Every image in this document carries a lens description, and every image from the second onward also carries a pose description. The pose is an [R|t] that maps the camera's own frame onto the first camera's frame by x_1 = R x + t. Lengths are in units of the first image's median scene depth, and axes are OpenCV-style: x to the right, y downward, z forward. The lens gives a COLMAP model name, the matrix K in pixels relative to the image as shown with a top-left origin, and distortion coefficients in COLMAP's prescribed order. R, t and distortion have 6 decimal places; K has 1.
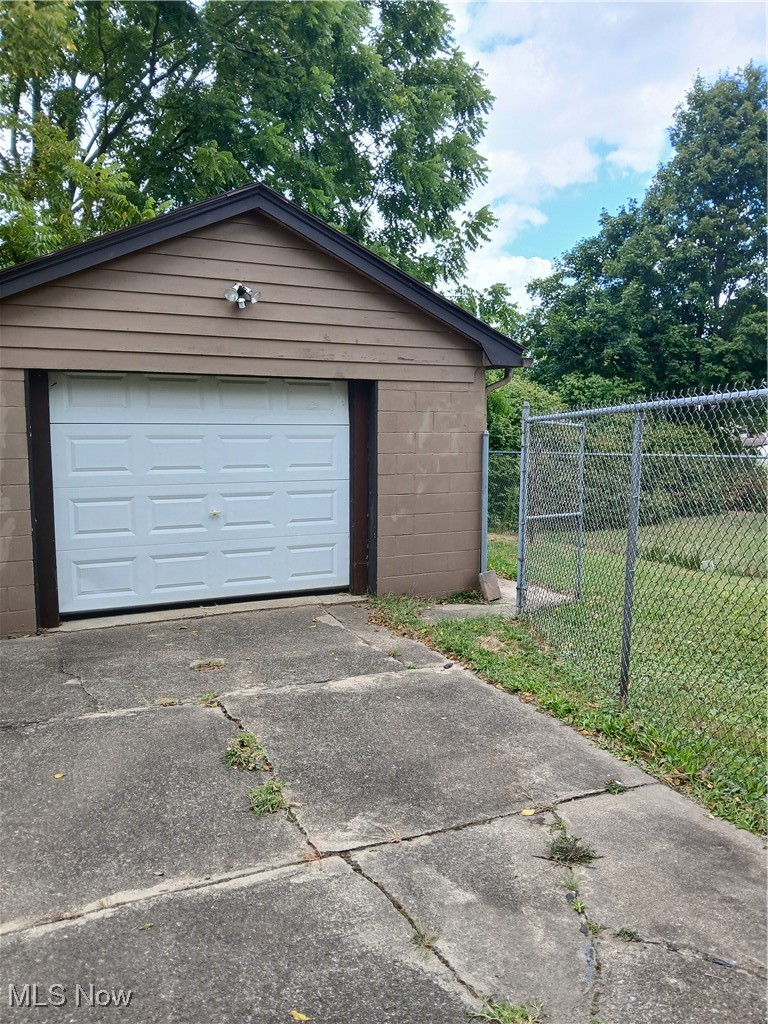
lens RADIAL K [[829.2, 0, 384.0], [0, 829.2, 512.0], [0, 0, 1]] dist [0.124564, -0.157693]
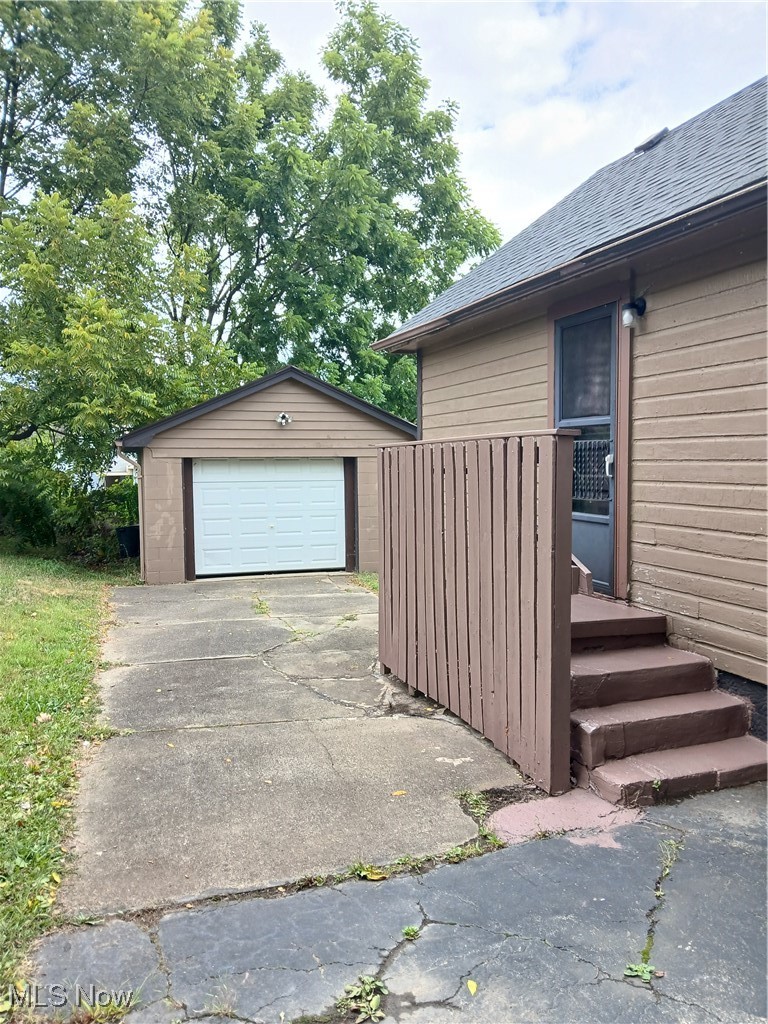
lens RADIAL K [[829.2, 0, 384.0], [0, 829.2, 512.0], [0, 0, 1]] dist [0.124564, -0.157693]
pose [[0.987564, 0.005809, -0.157113, 0.357451], [-0.011756, 0.999248, -0.036949, 0.035732], [0.156780, 0.038337, 0.986889, -0.867280]]
